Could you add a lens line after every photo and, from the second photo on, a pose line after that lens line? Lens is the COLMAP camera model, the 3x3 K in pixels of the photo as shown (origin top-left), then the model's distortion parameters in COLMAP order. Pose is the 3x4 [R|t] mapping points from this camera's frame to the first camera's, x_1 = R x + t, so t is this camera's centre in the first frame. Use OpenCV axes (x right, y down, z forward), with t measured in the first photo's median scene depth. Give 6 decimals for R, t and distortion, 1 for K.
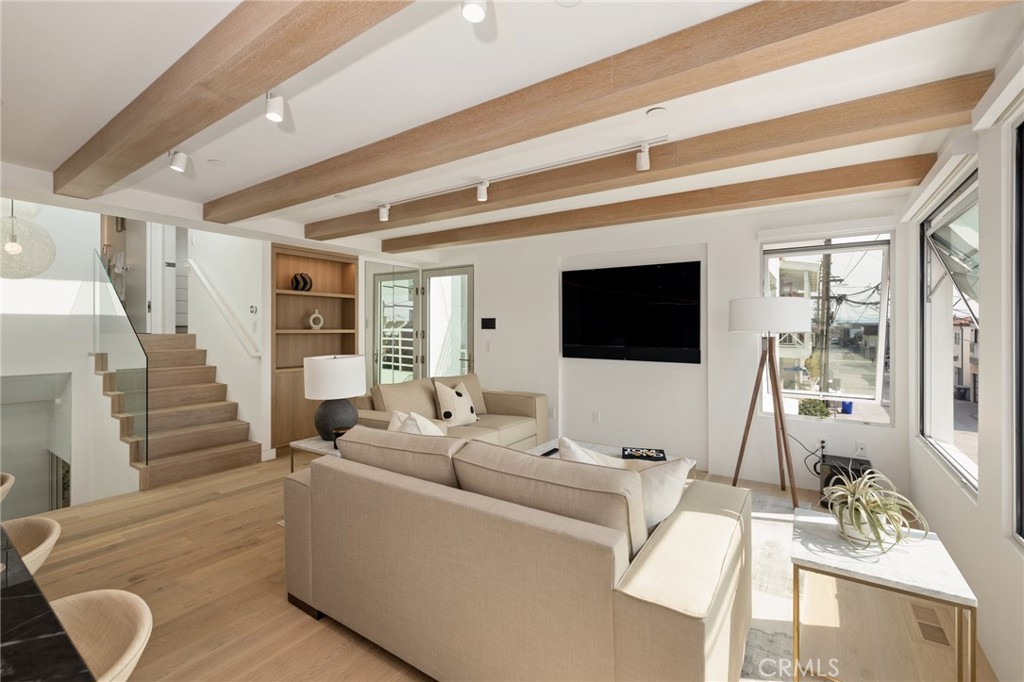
lens RADIAL K [[444.4, 0, 510.4], [0, 444.4, 329.8], [0, 0, 1]] dist [-0.001596, -0.000181]
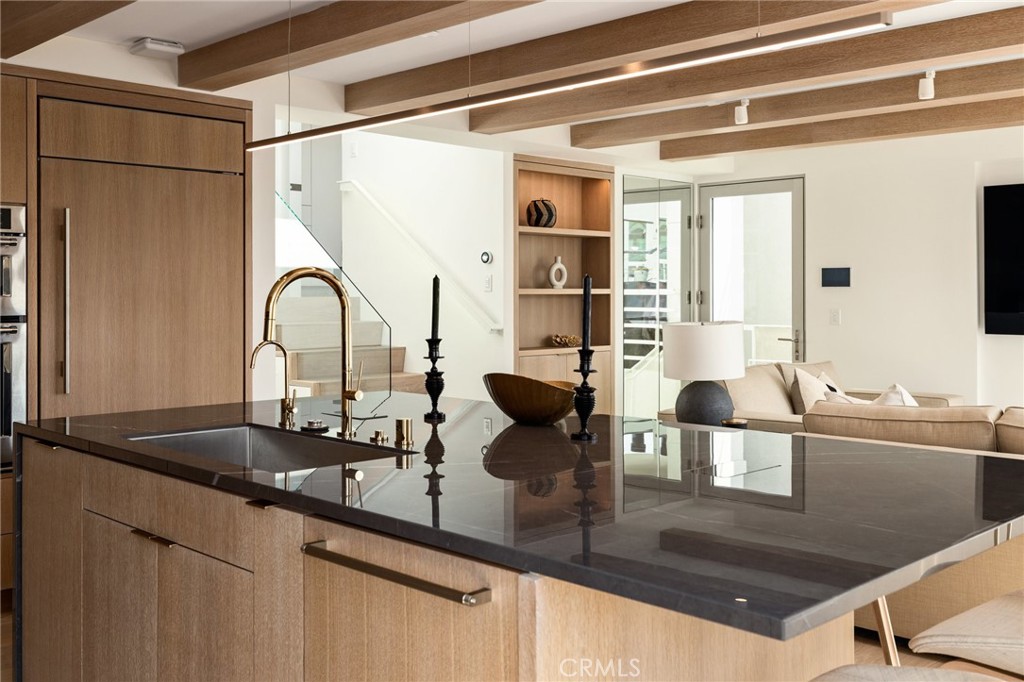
lens RADIAL K [[1008.8, 0, 514.8], [0, 1008.8, 291.4], [0, 0, 1]] dist [-0.002981, -0.008736]
pose [[0.983774, -0.005373, -0.179331, -0.251427], [0.004600, 0.999978, -0.004722, 0.009855], [0.179352, 0.003820, 0.983777, -0.408689]]
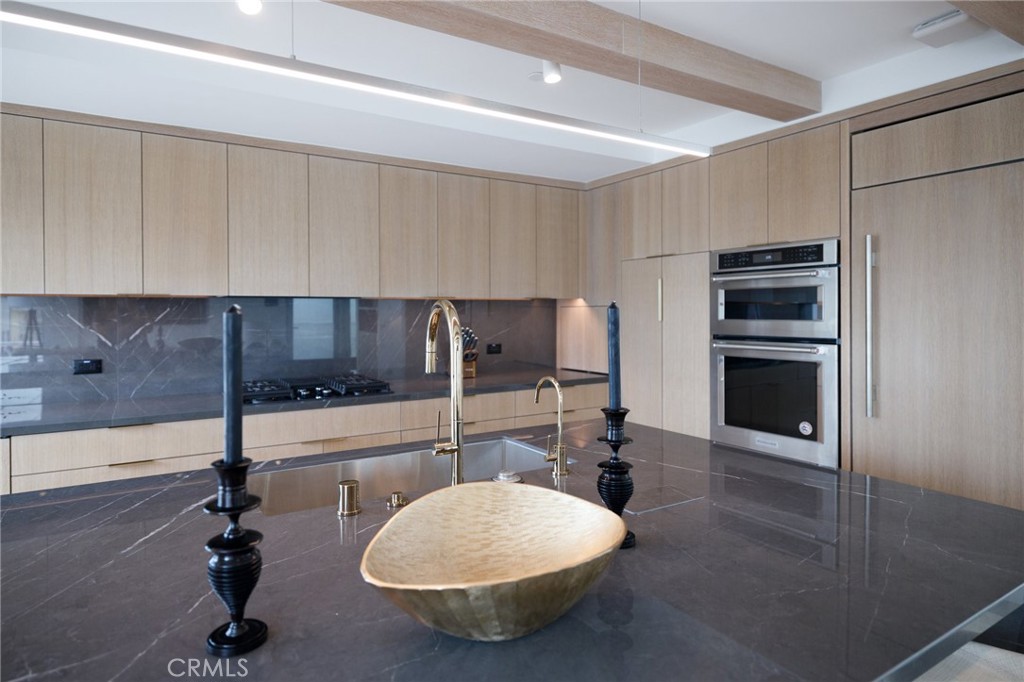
lens RADIAL K [[578.1, 0, 504.8], [0, 578.1, 316.5], [0, 0, 1]] dist [0.000341, -0.000132]
pose [[-0.398416, 0.006547, -0.917181, -0.196526], [0.002674, 0.999979, 0.005976, 0.000064], [0.917201, -0.000072, -0.398425, 0.262815]]
